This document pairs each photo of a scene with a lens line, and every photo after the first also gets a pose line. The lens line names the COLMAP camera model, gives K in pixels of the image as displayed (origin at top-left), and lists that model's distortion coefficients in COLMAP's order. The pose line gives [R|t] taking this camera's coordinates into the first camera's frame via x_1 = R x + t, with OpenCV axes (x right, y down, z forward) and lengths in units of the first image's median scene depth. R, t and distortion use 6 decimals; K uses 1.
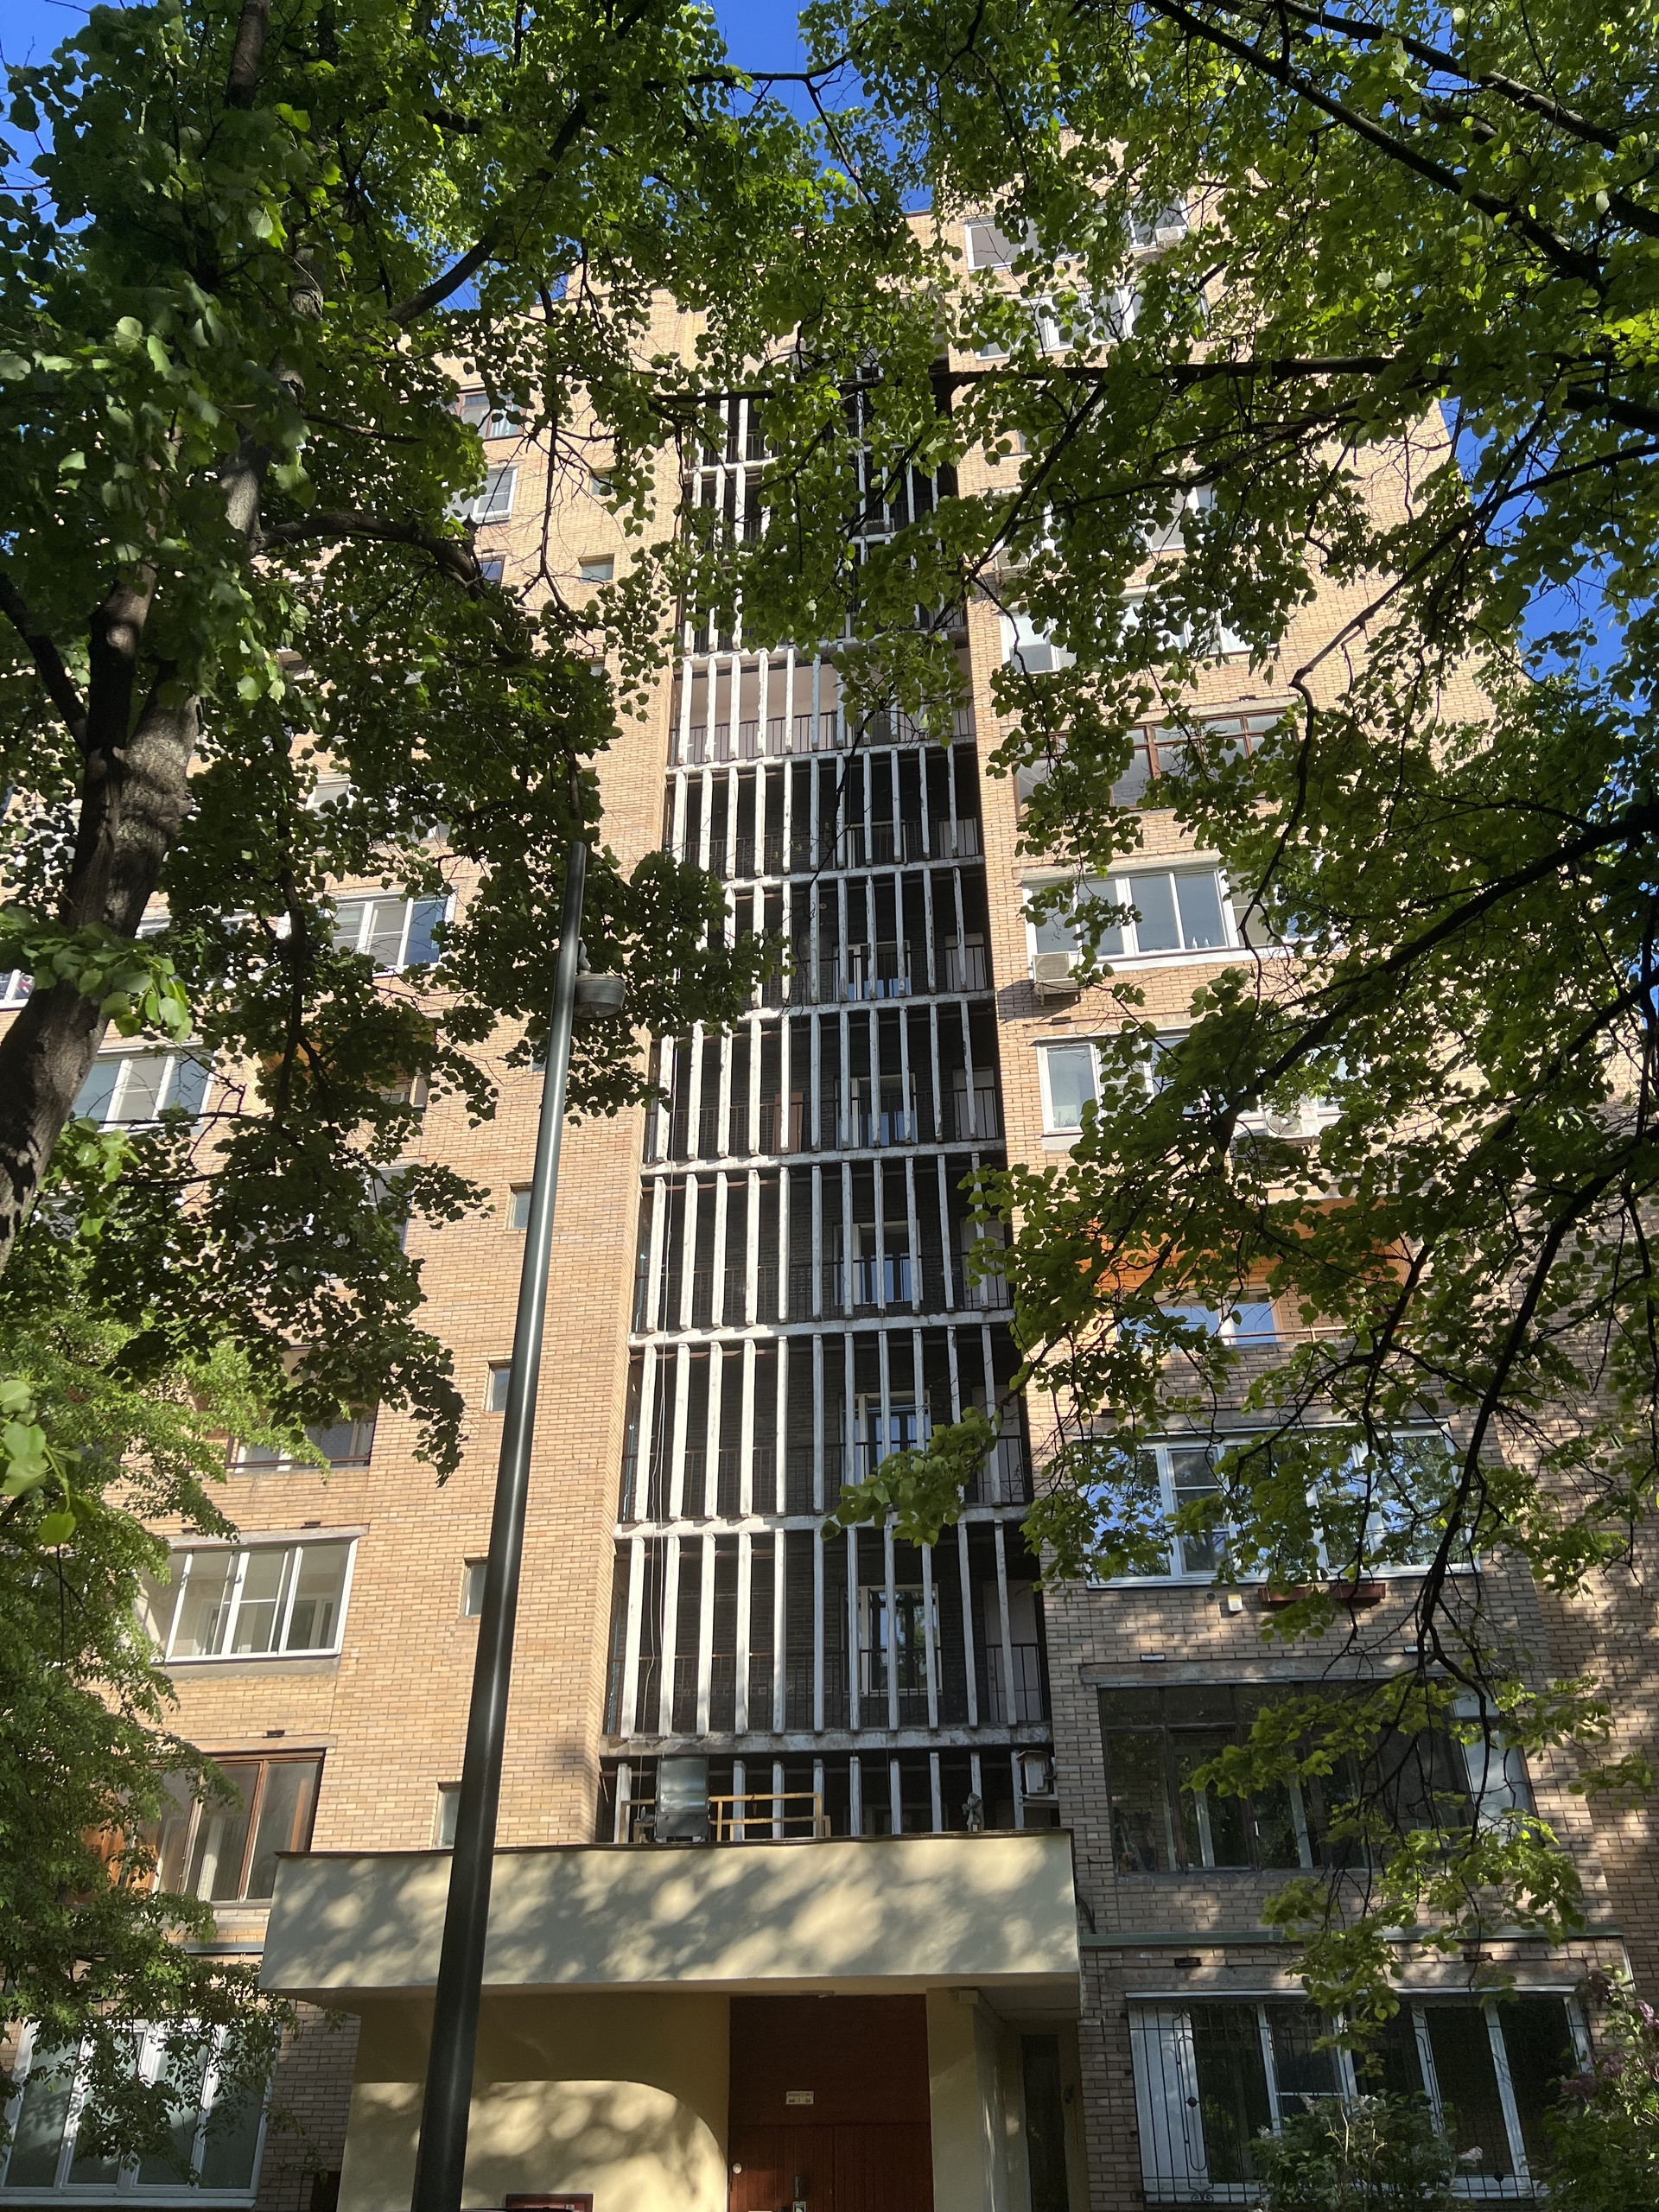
lens RADIAL K [[1659.8, 0, 812.9], [0, 1659.8, 1099.3], [0, 0, 1]] dist [0.030399, -0.026974]
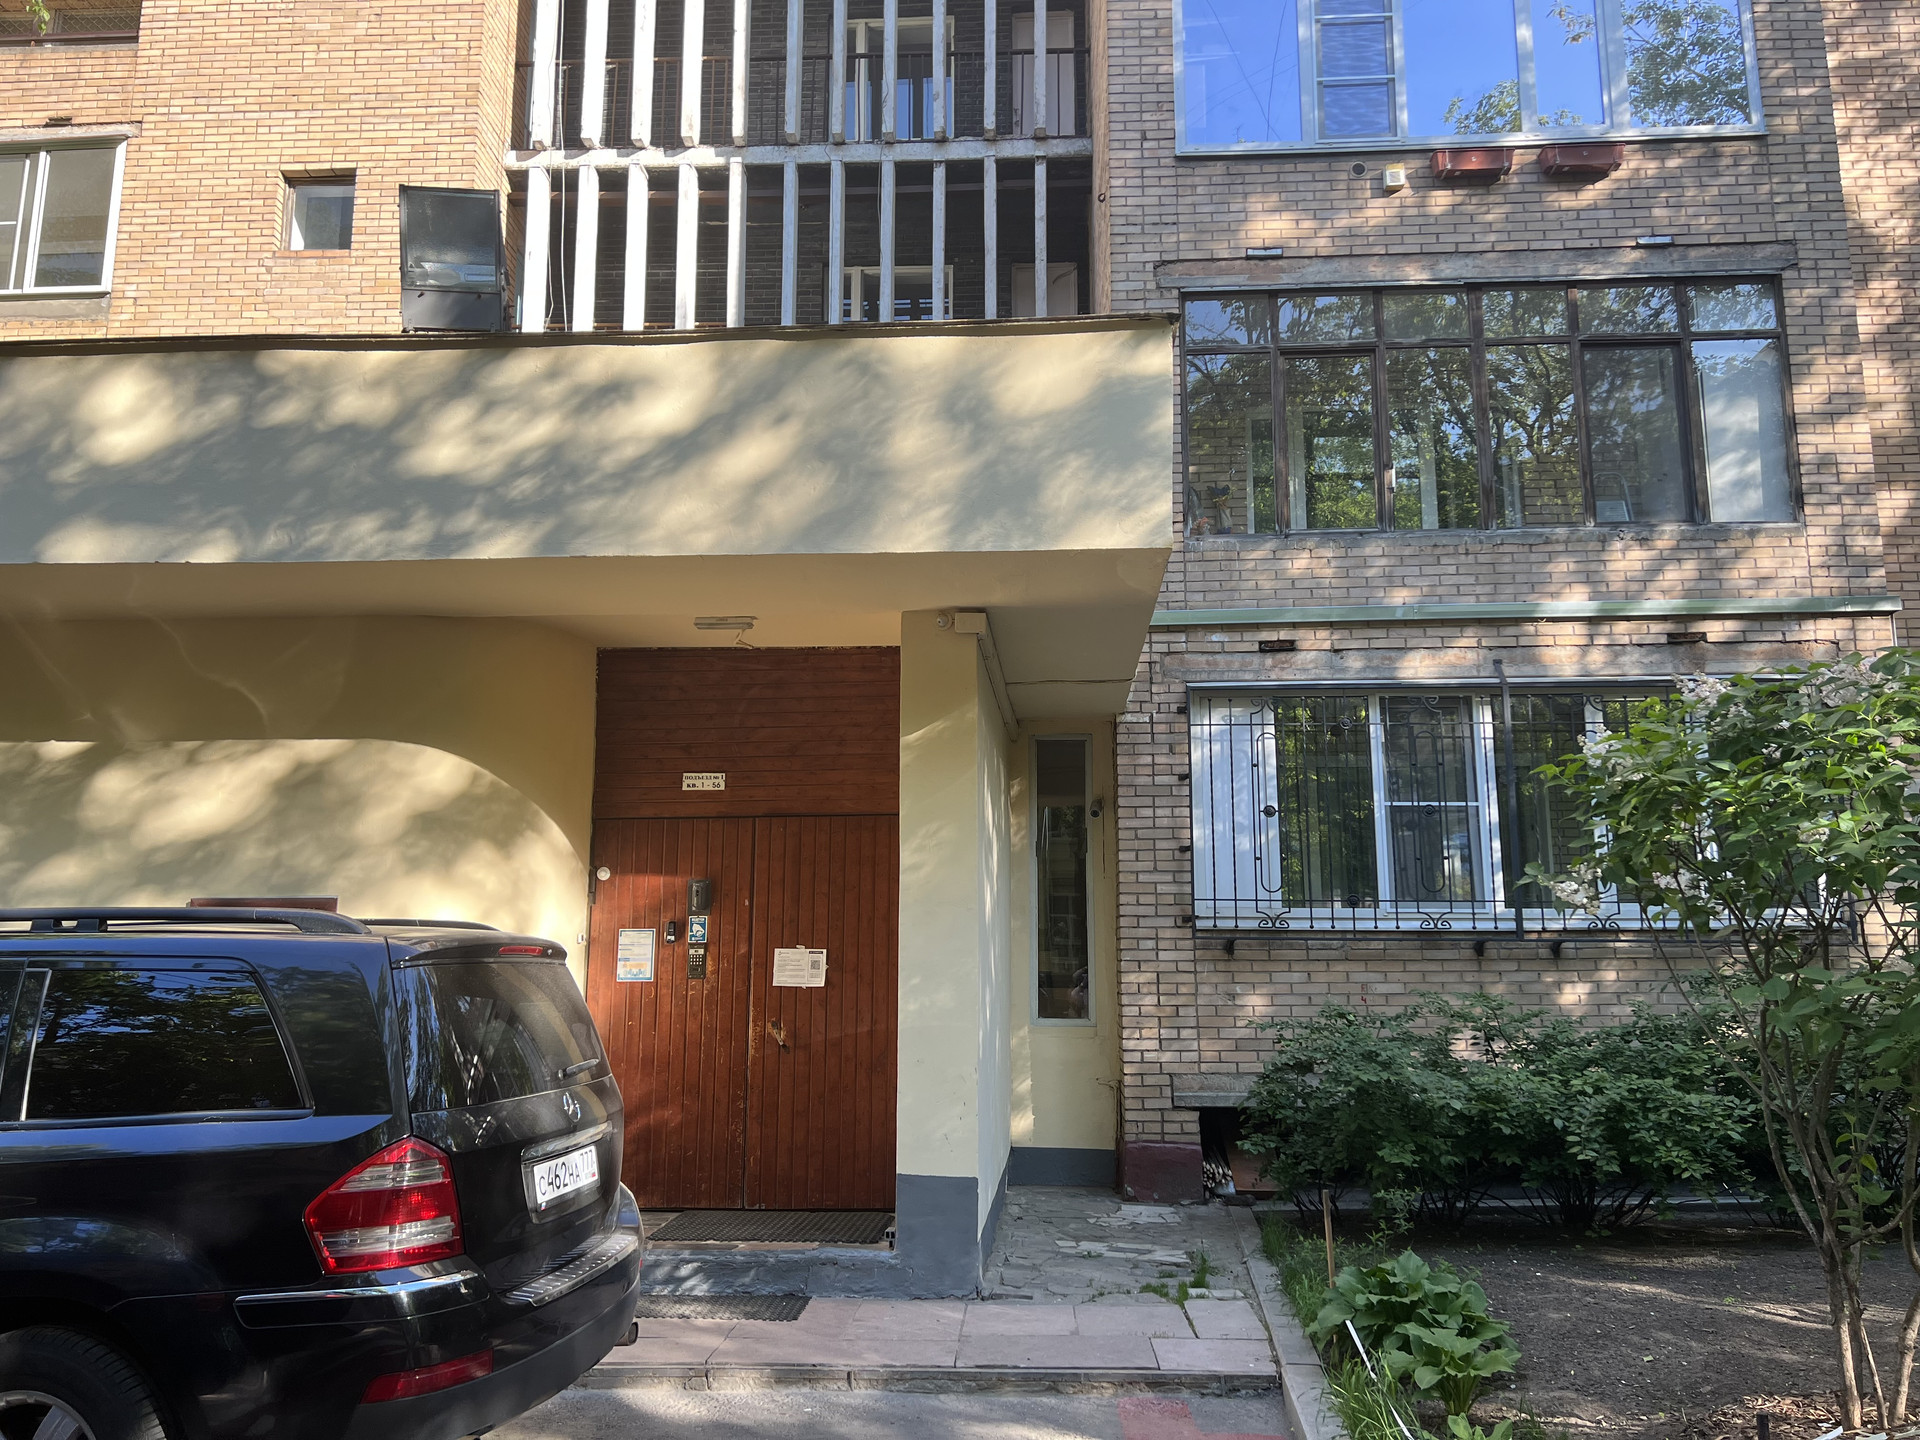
lens RADIAL K [[1440.7, 0, 964.2], [0, 1440.7, 720.9], [0, 0, 1]] dist [0.030399, -0.026974]
pose [[0.996101, 0.019883, 0.085948, 0.040462], [-0.052147, 0.918543, 0.391867, 0.317667], [-0.071155, -0.394821, 0.915998, 0.443133]]
